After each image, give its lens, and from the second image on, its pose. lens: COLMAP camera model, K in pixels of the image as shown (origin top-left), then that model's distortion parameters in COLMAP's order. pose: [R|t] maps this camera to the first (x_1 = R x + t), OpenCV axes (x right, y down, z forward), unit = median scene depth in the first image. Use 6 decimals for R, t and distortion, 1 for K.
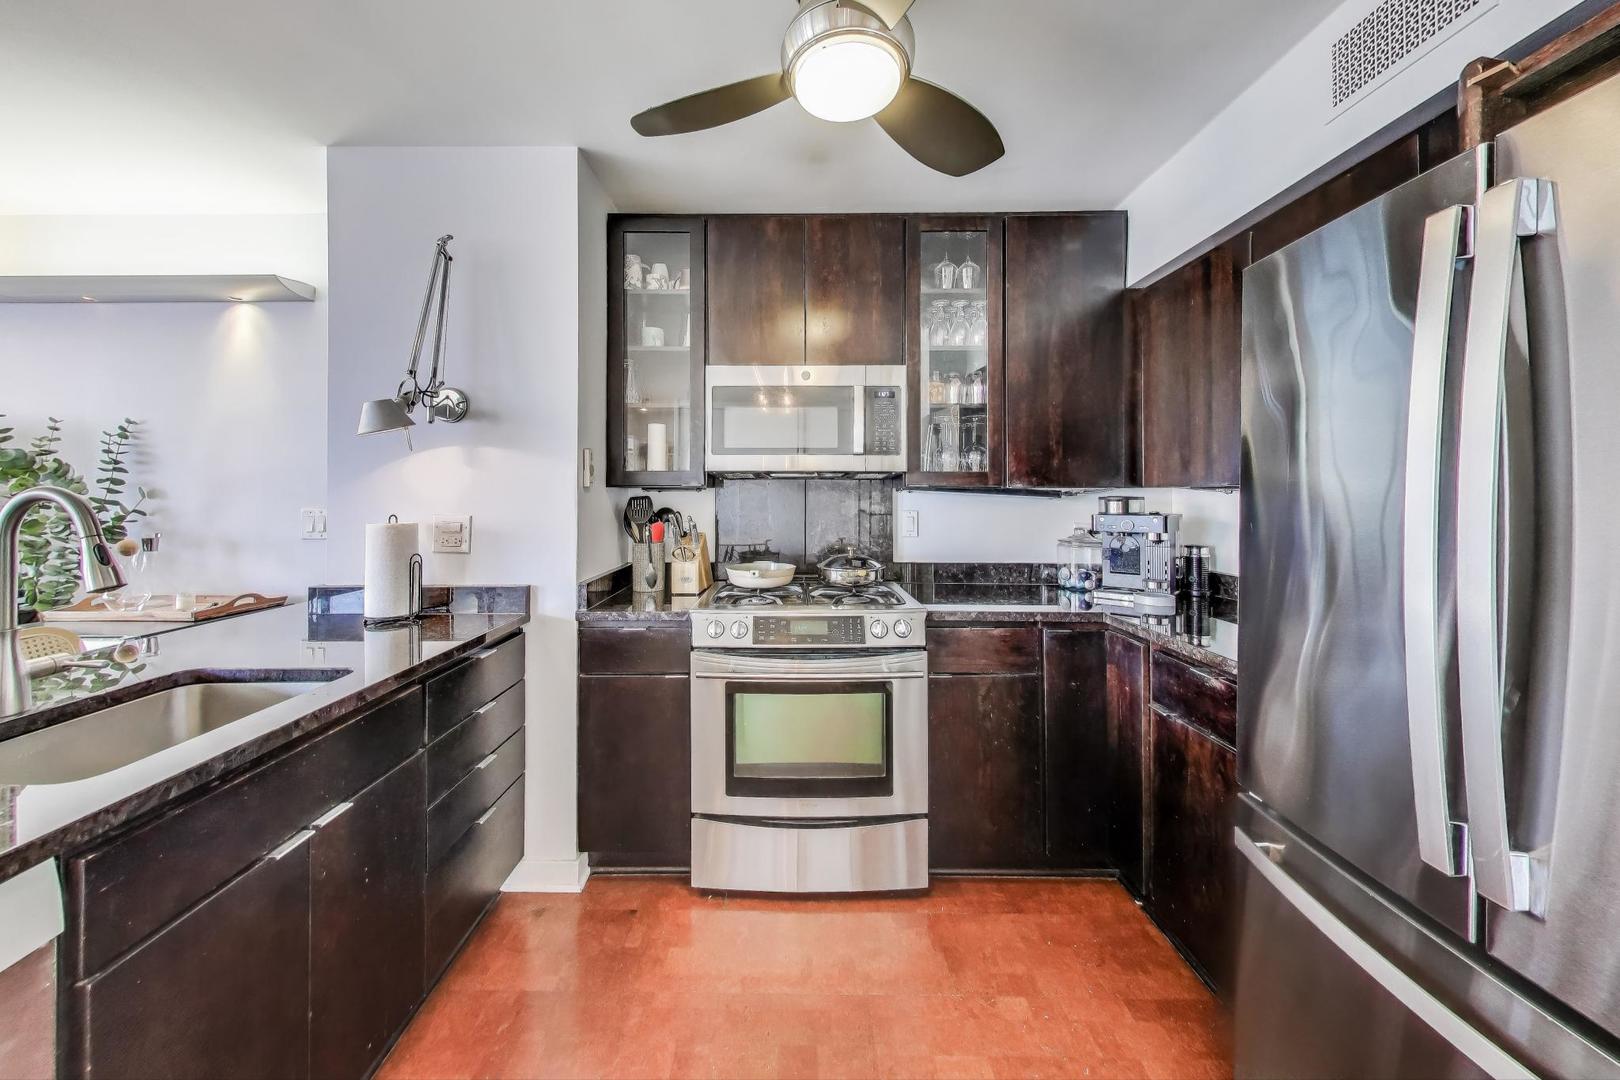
lens RADIAL K [[583.3, 0, 772.0], [0, 583.3, 492.4], [0, 0, 1]] dist [0.000115, 0.001462]
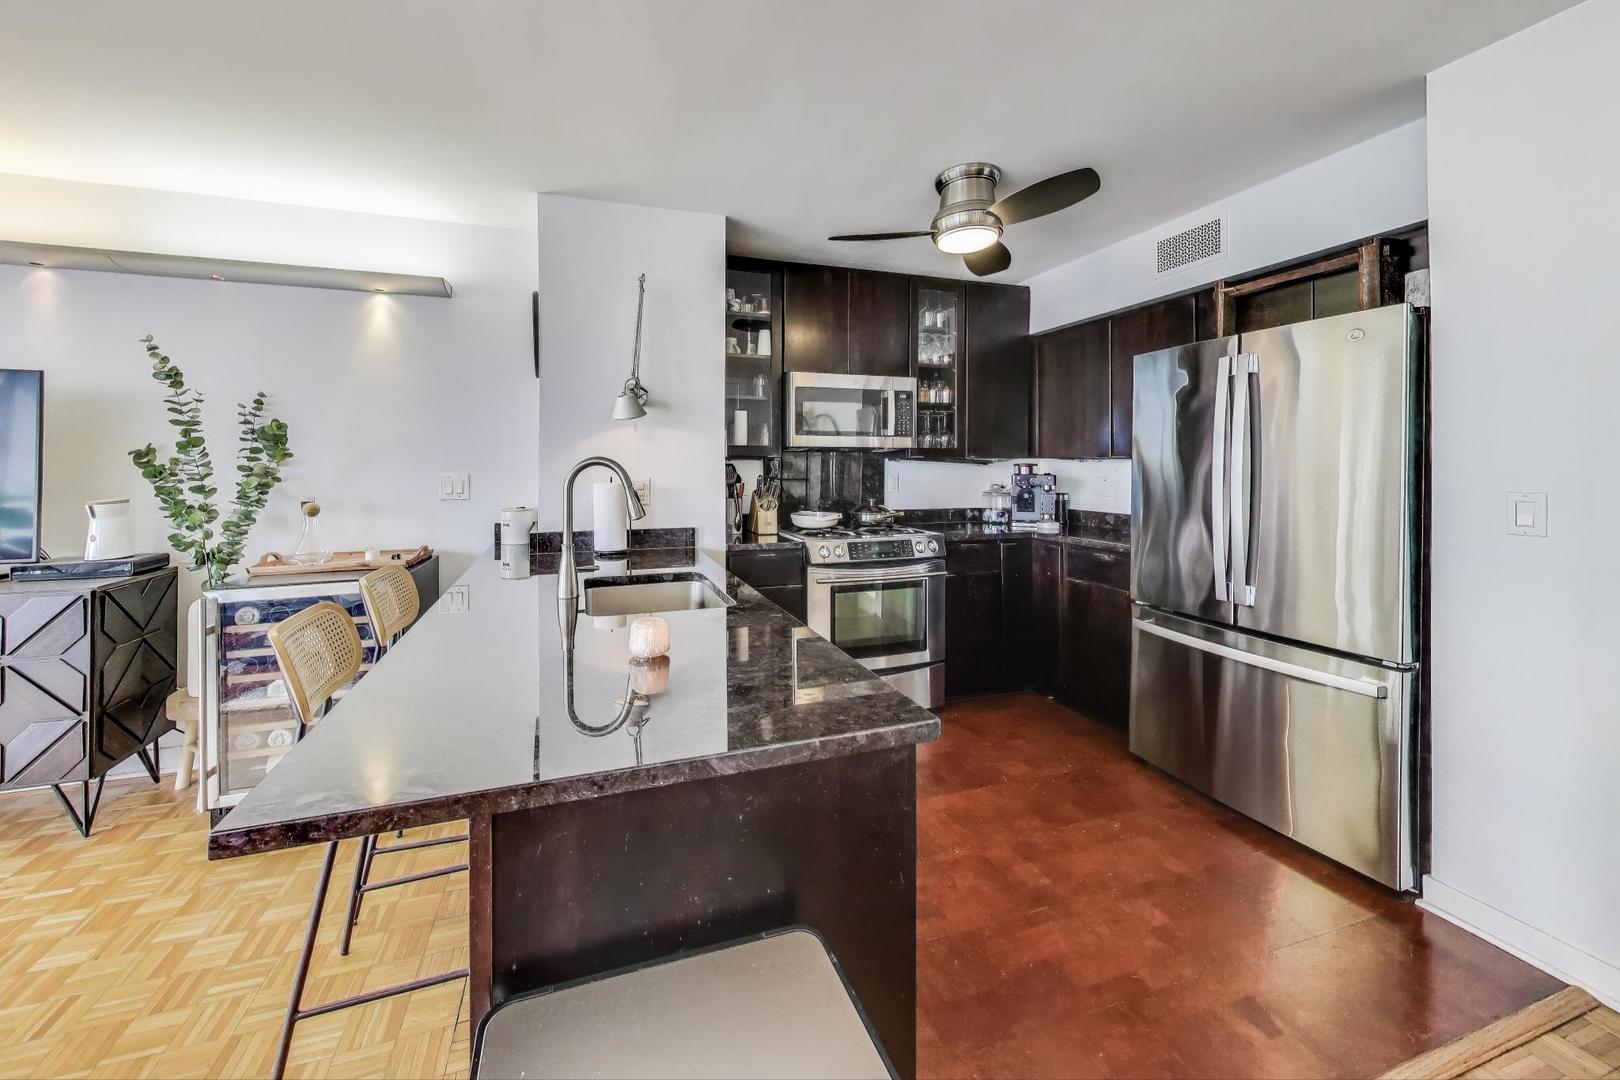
lens RADIAL K [[583.3, 0, 754.3], [0, 583.3, 465.5], [0, 0, 1]] dist [0.000115, 0.001462]
pose [[0.954160, -0.001295, 0.299294, -0.625567], [-0.001152, 0.999967, 0.007999, -0.000837], [-0.299294, -0.007977, 0.954127, -0.333128]]
